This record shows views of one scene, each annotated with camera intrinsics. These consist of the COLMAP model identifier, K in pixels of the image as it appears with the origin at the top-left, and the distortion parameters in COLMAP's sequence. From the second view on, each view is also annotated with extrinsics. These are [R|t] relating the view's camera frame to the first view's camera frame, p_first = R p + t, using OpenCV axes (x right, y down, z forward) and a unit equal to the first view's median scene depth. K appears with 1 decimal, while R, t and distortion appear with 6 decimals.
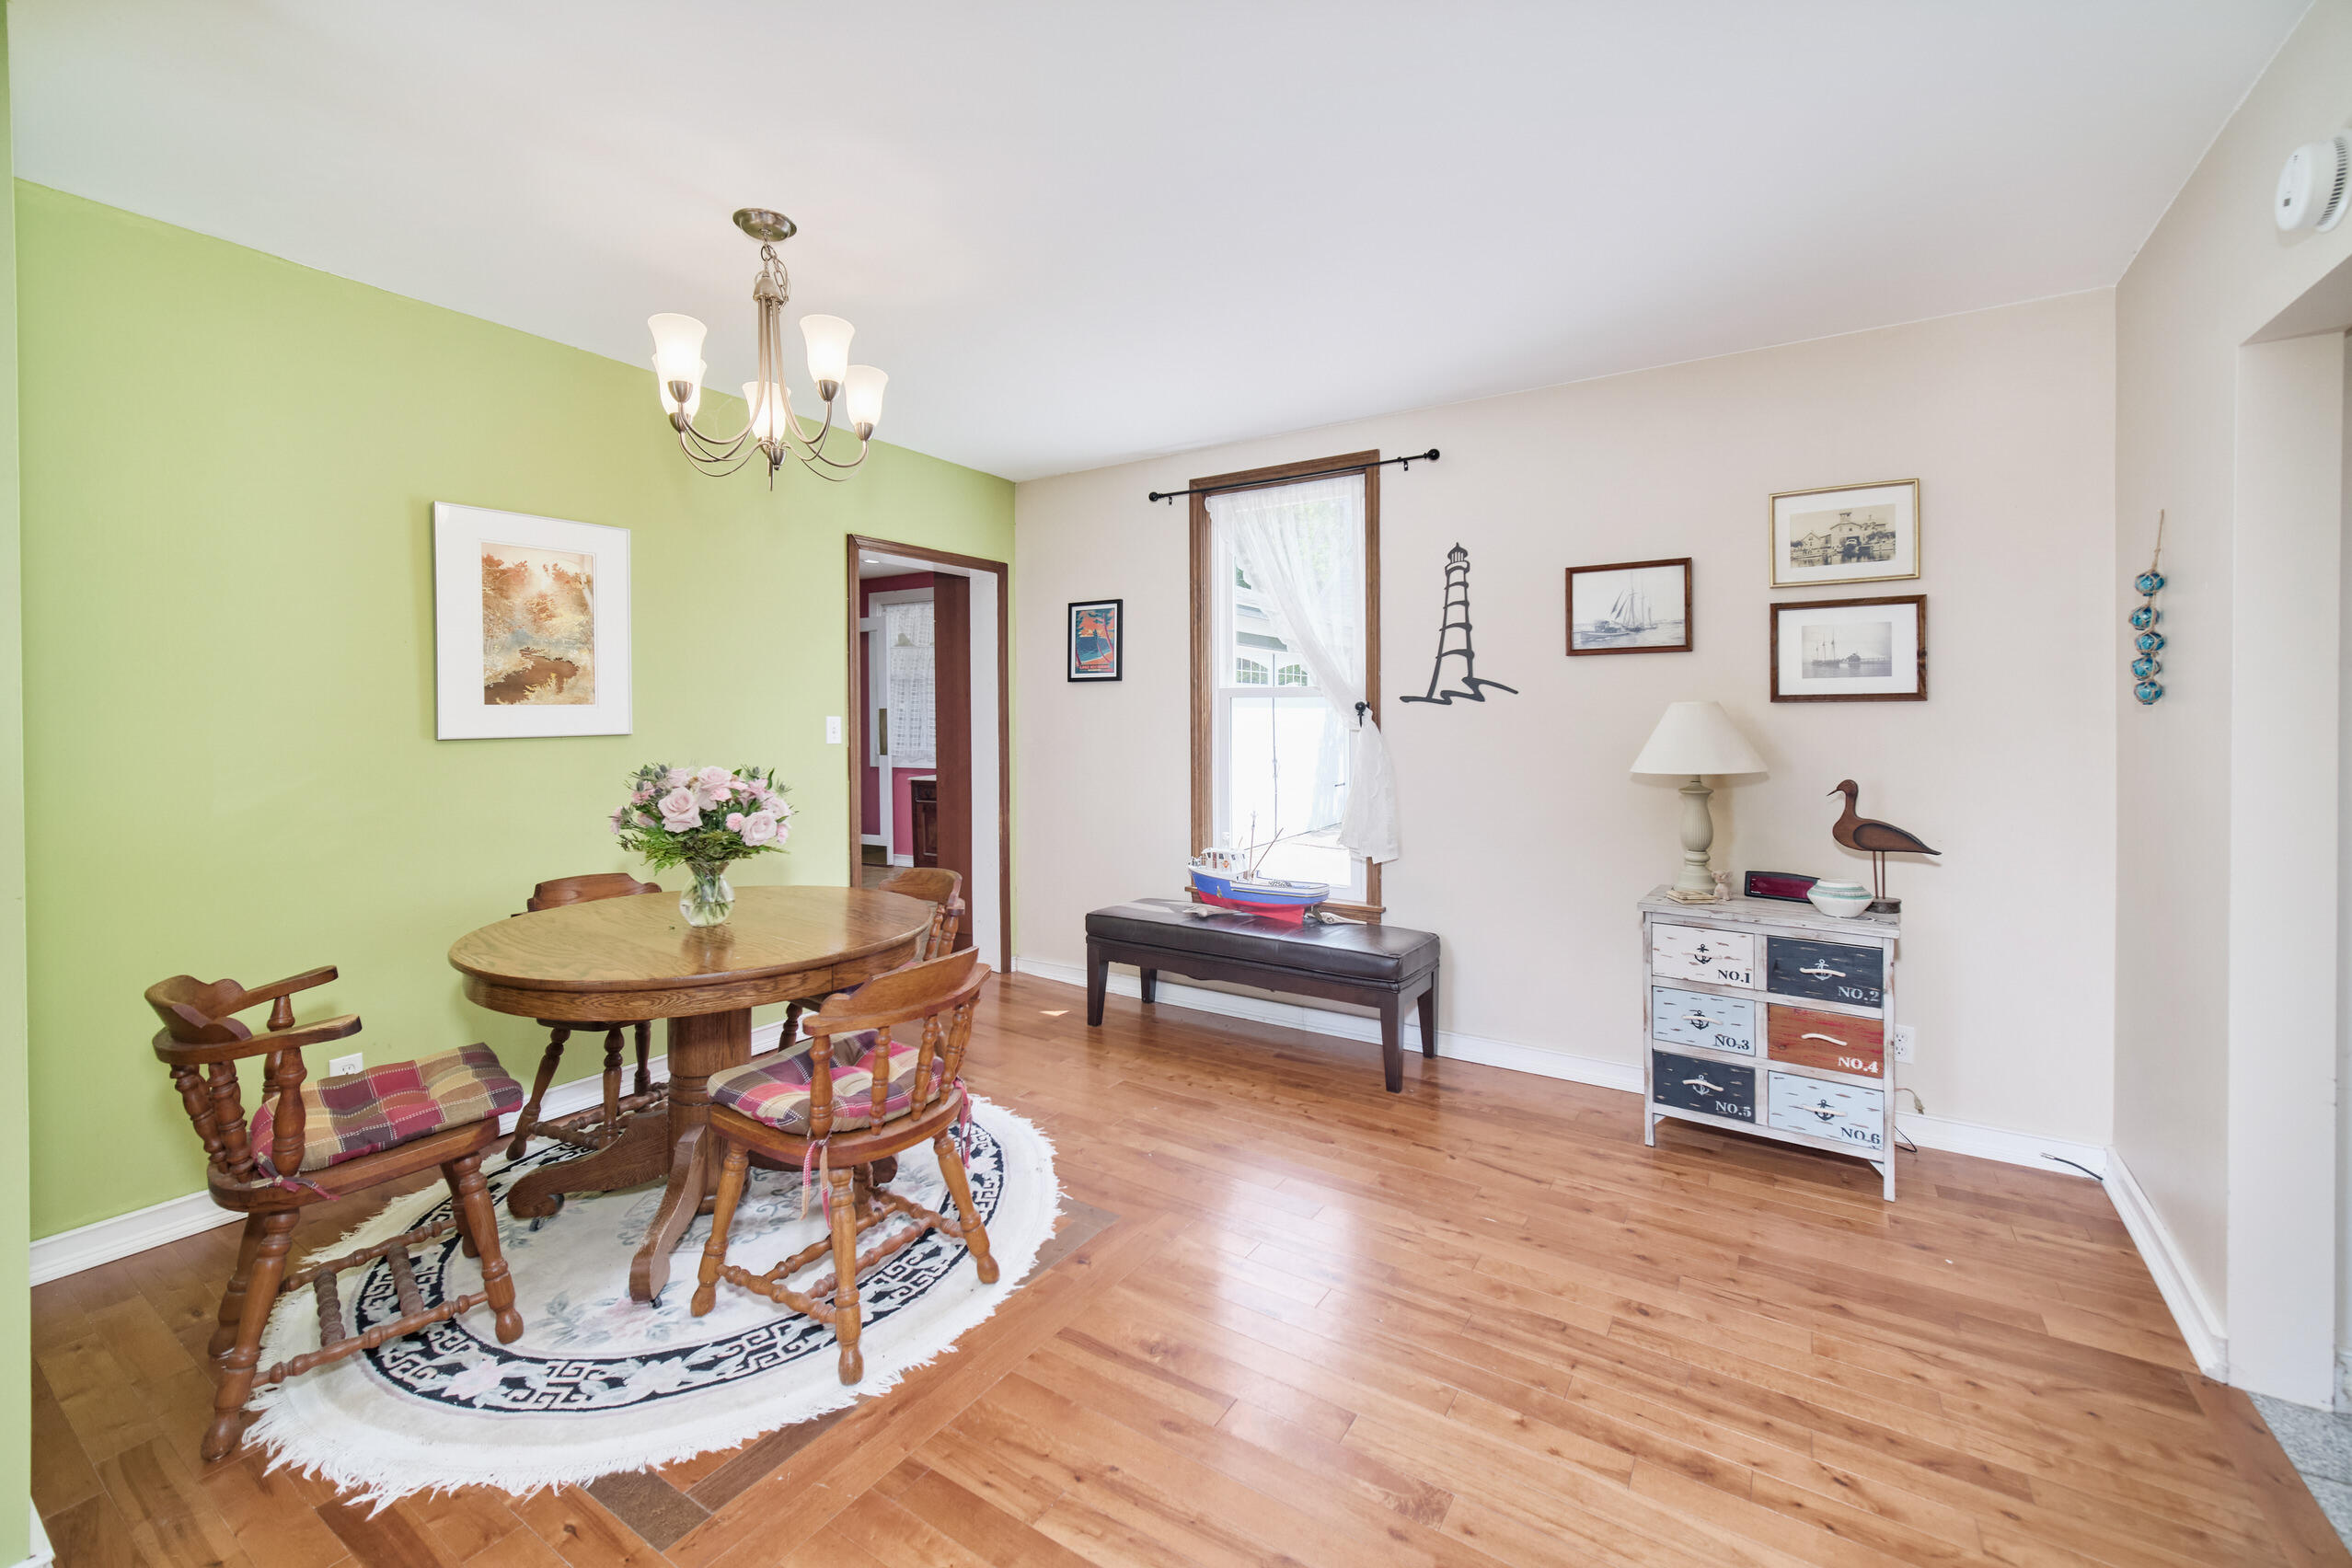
lens RADIAL K [[946.1, 0, 1177.4], [0, 946.1, 721.8], [0, 0, 1]] dist [0.001088, 0.000196]
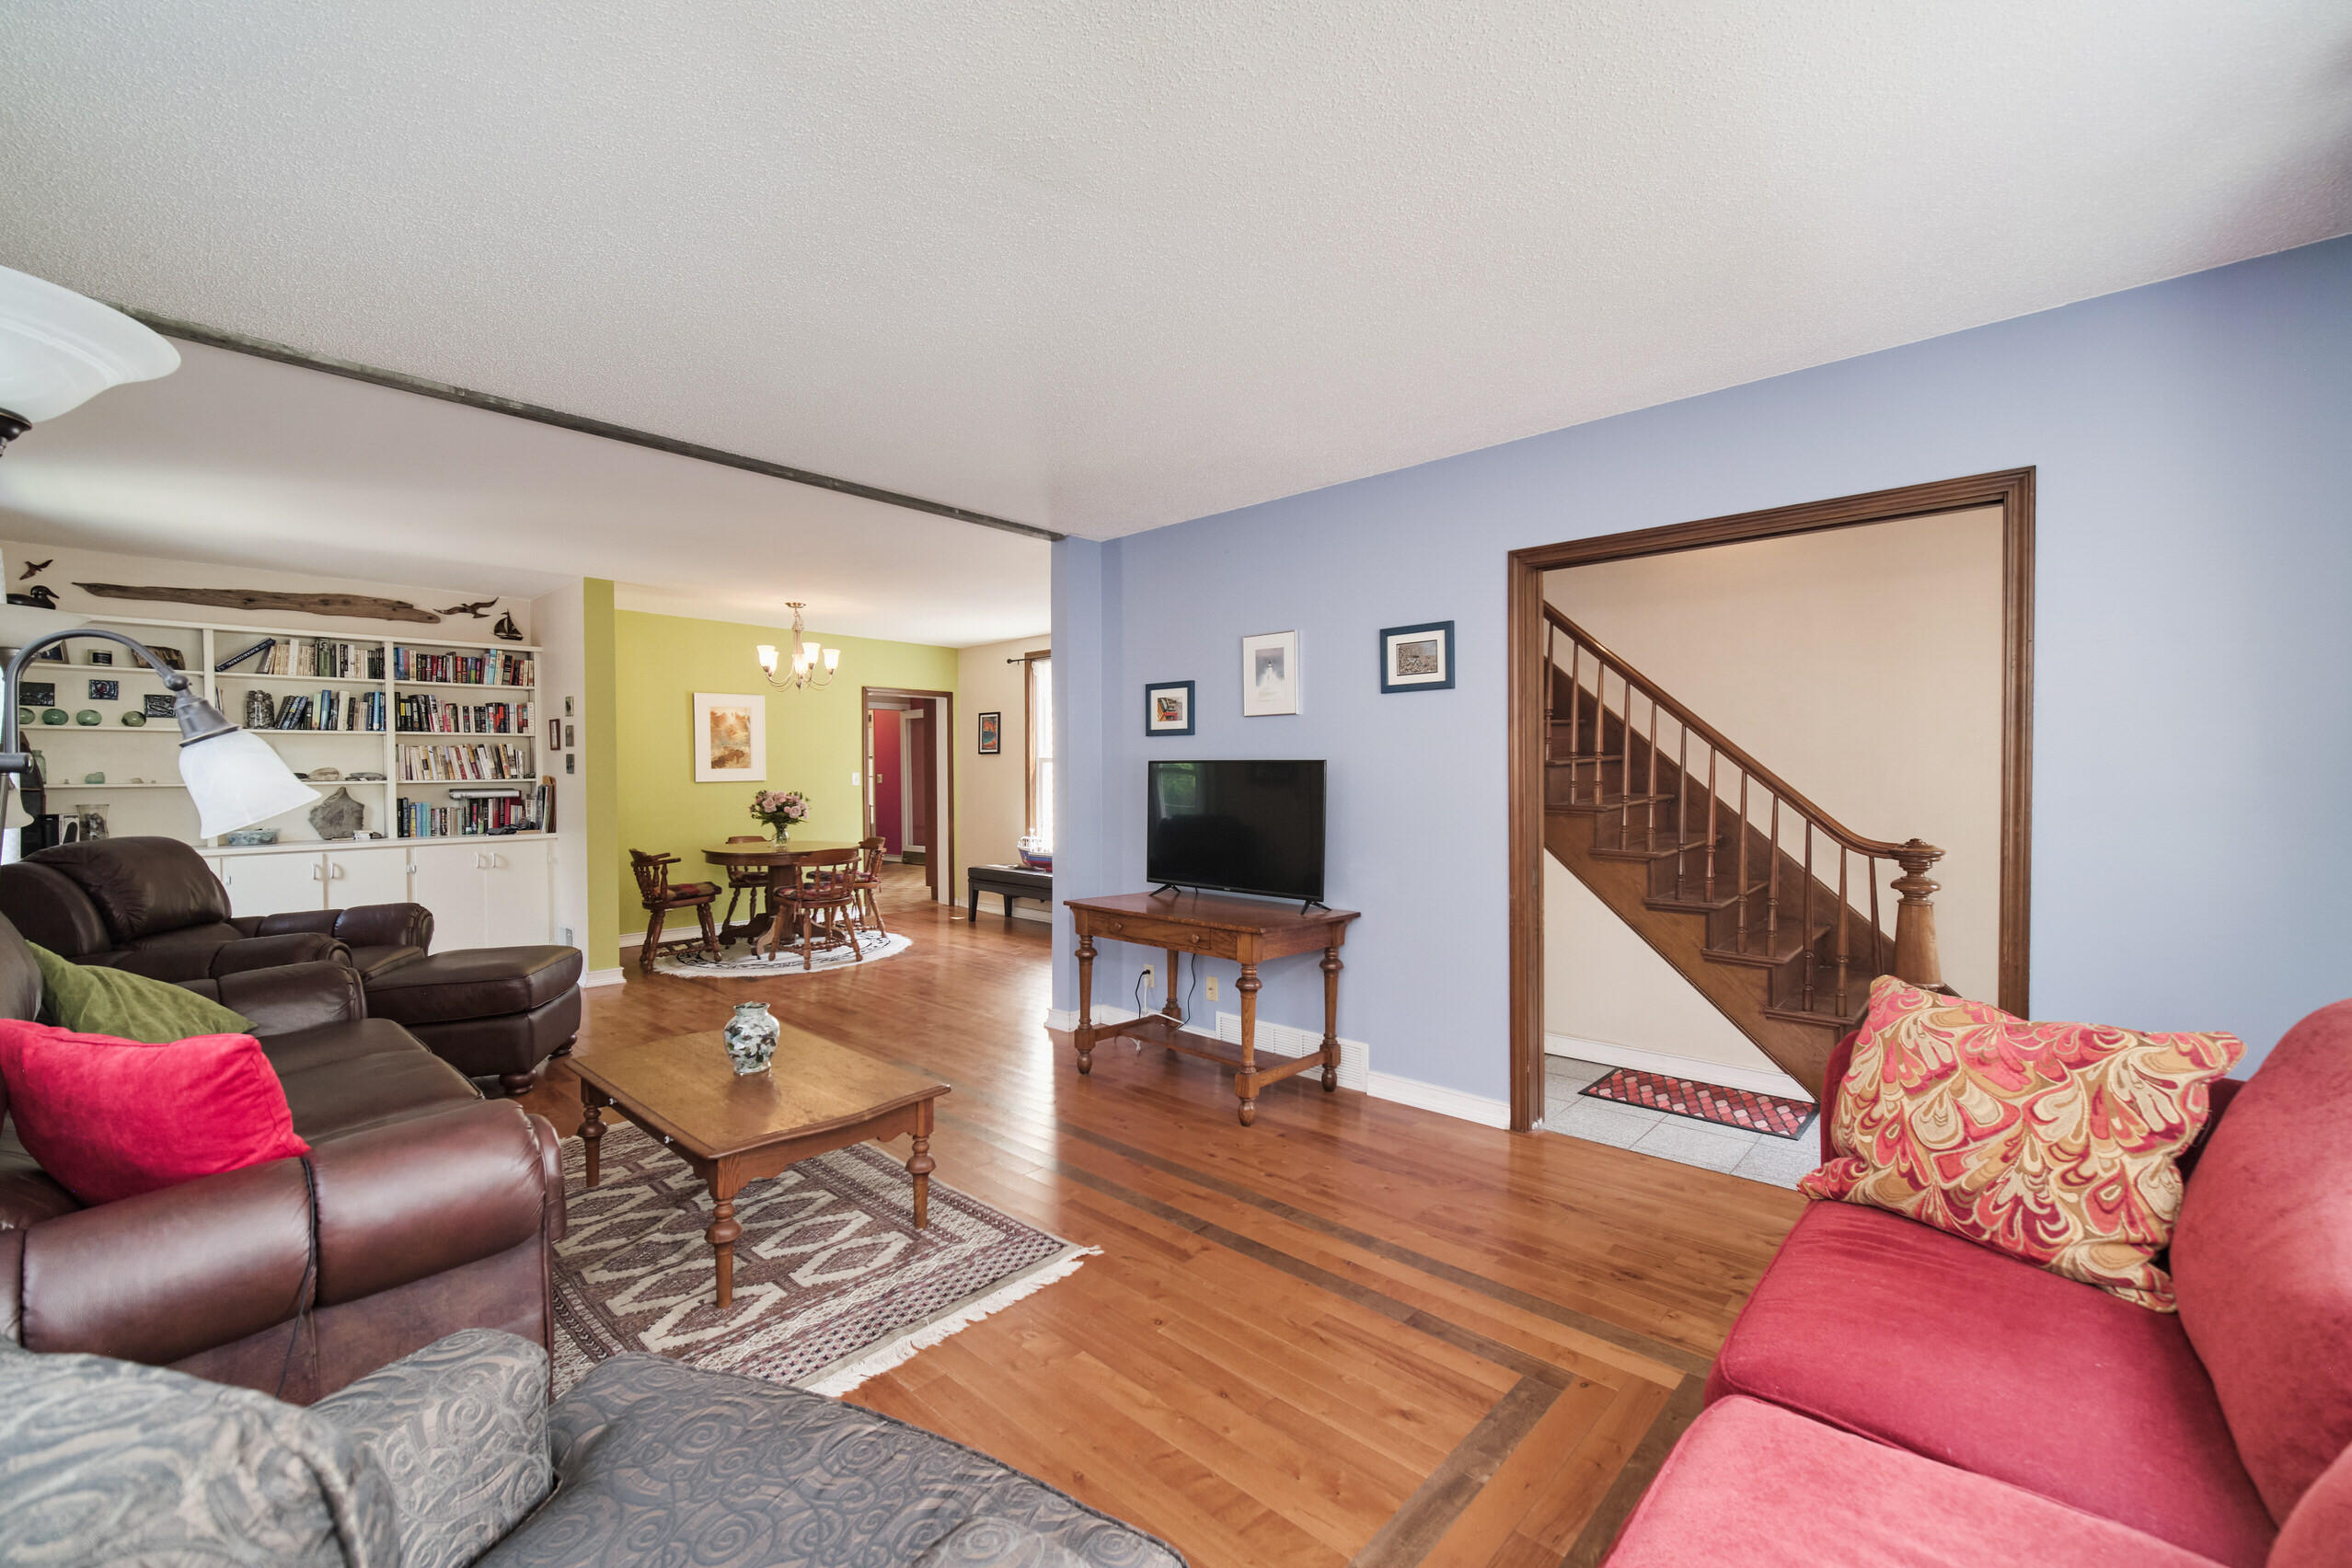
lens RADIAL K [[944.5, 0, 1177.6], [0, 944.5, 789.9], [0, 0, 1]] dist [0.000761, -0.000290]
pose [[0.983388, 0.002977, -0.181490, 0.971938], [0.000456, 0.999822, 0.018873, -0.007711], [0.181514, -0.018643, 0.983212, -1.284811]]
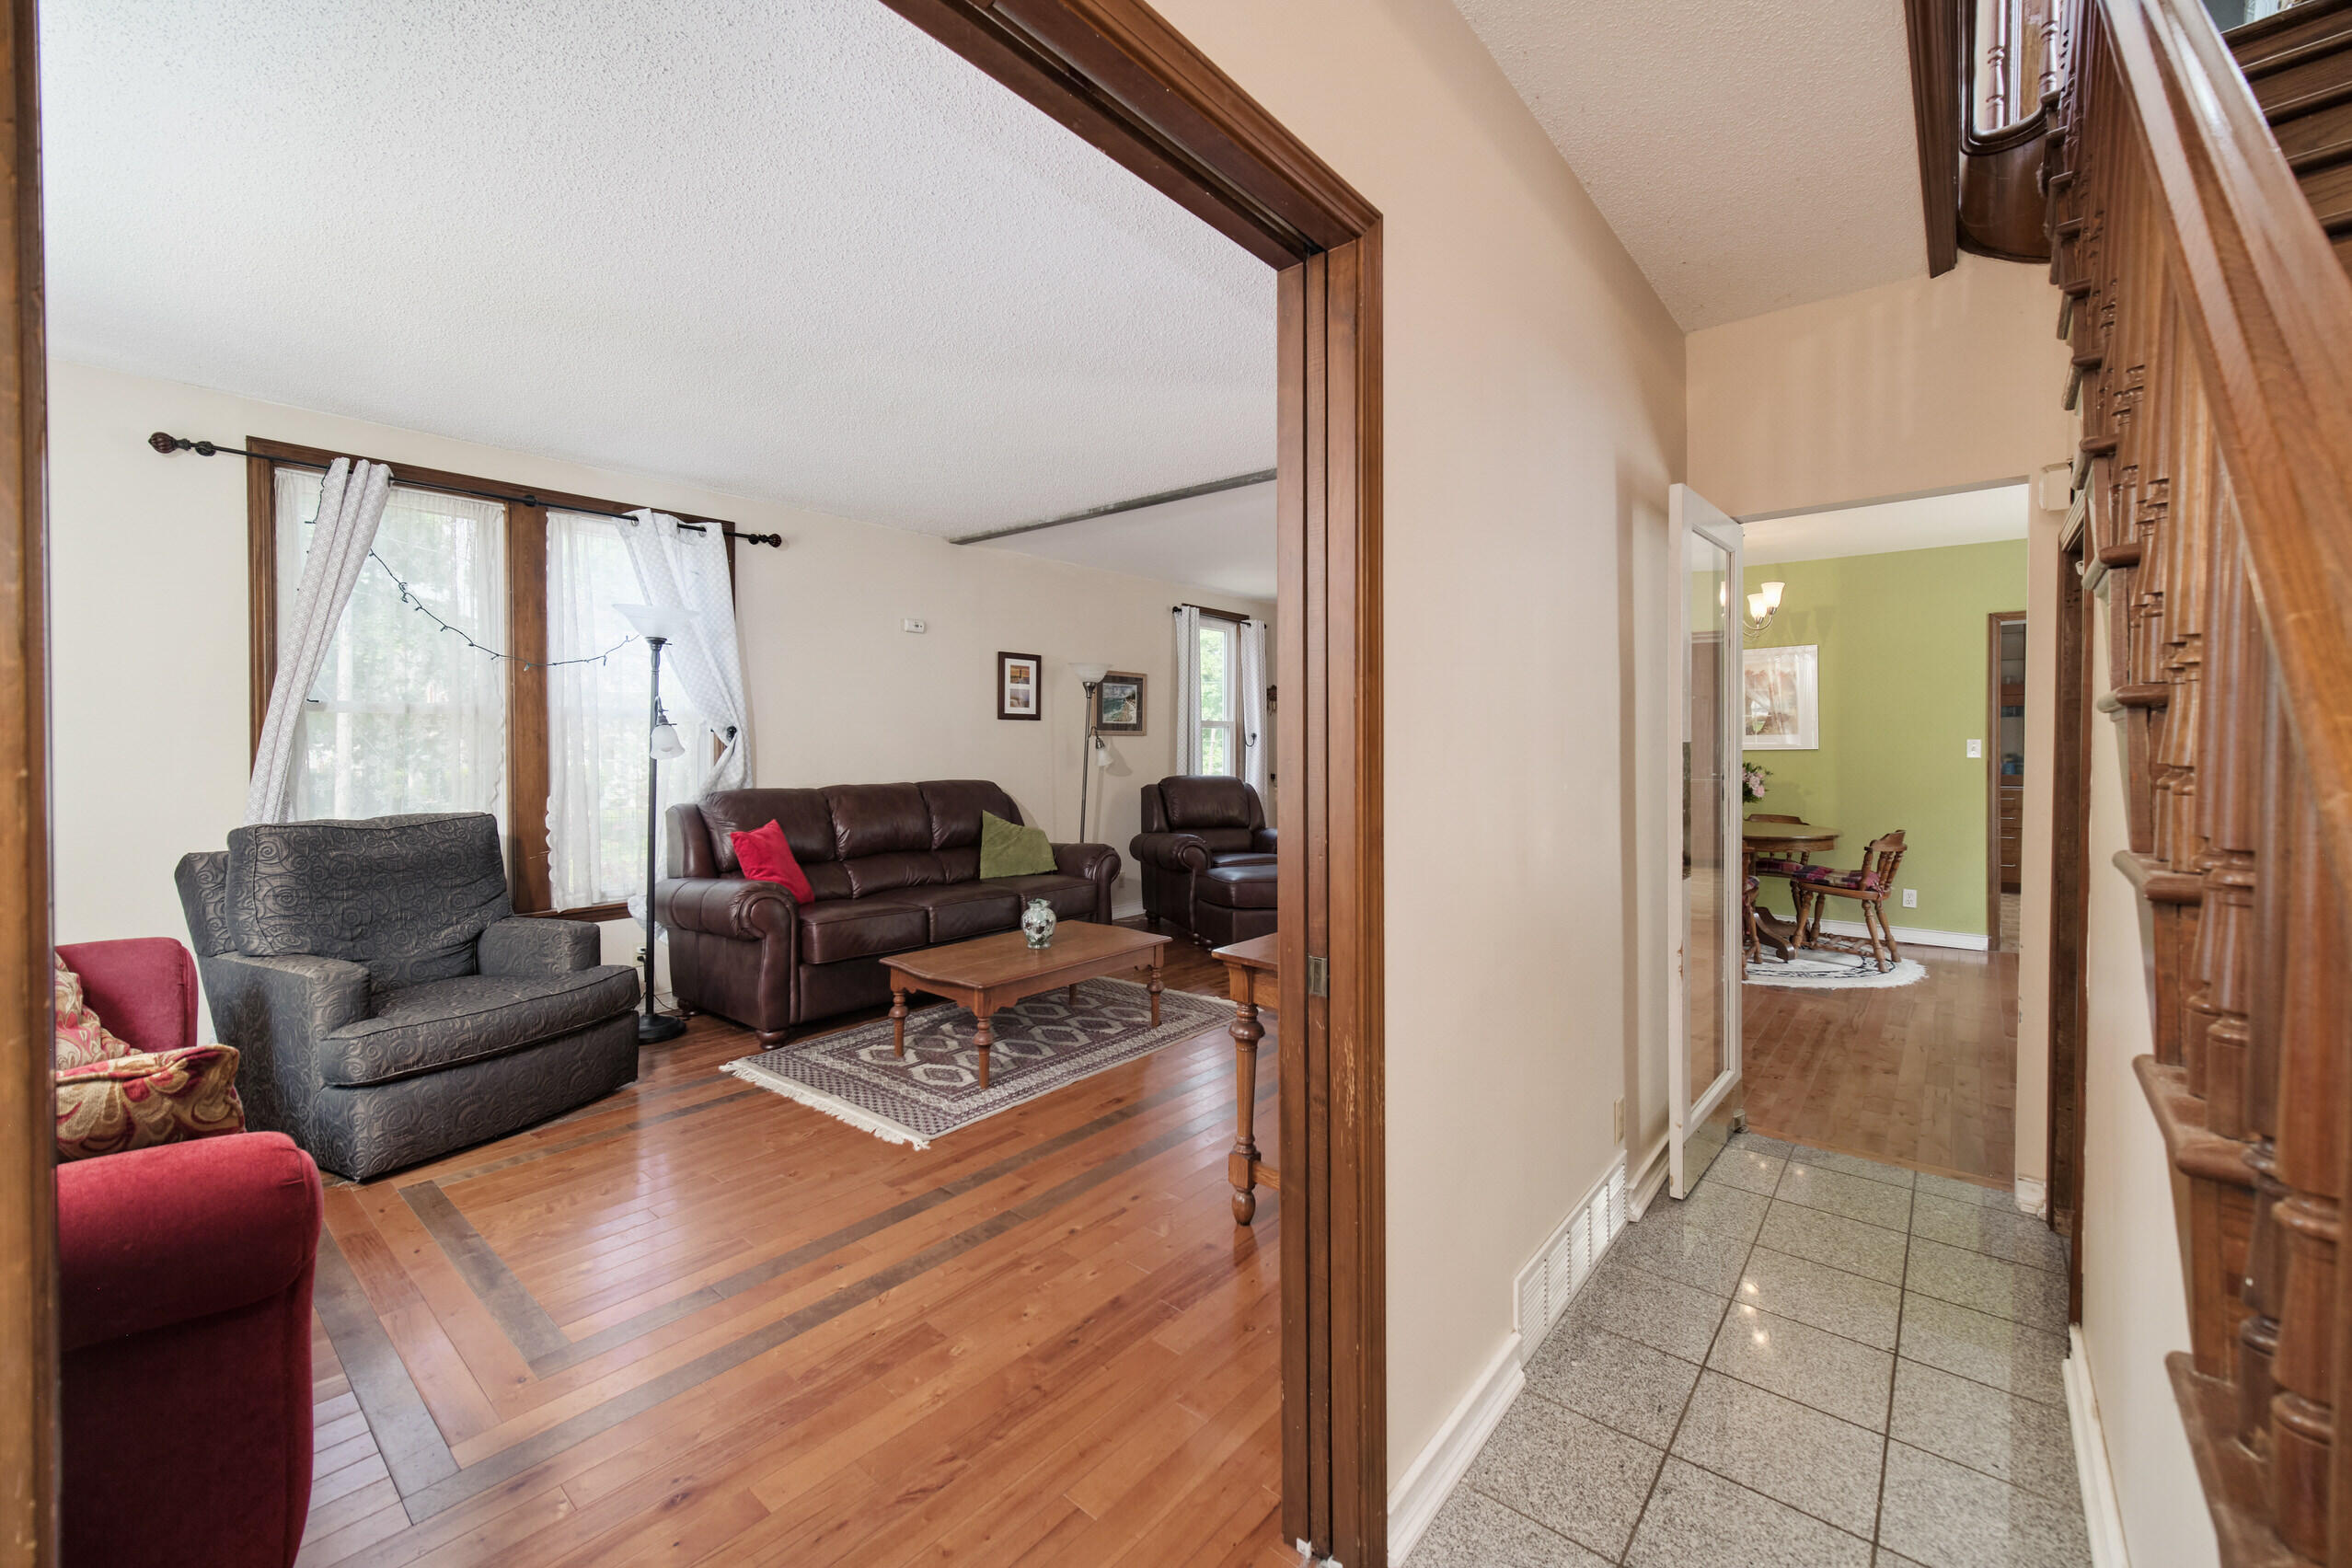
lens RADIAL K [[944.5, 0, 1177.6], [0, 944.5, 789.9], [0, 0, 1]] dist [0.000761, -0.000290]
pose [[-0.132317, 0.037205, -0.990509, 1.671340], [0.006693, 0.999306, 0.036641, 0.018095], [0.991185, -0.001781, -0.132474, -0.067698]]
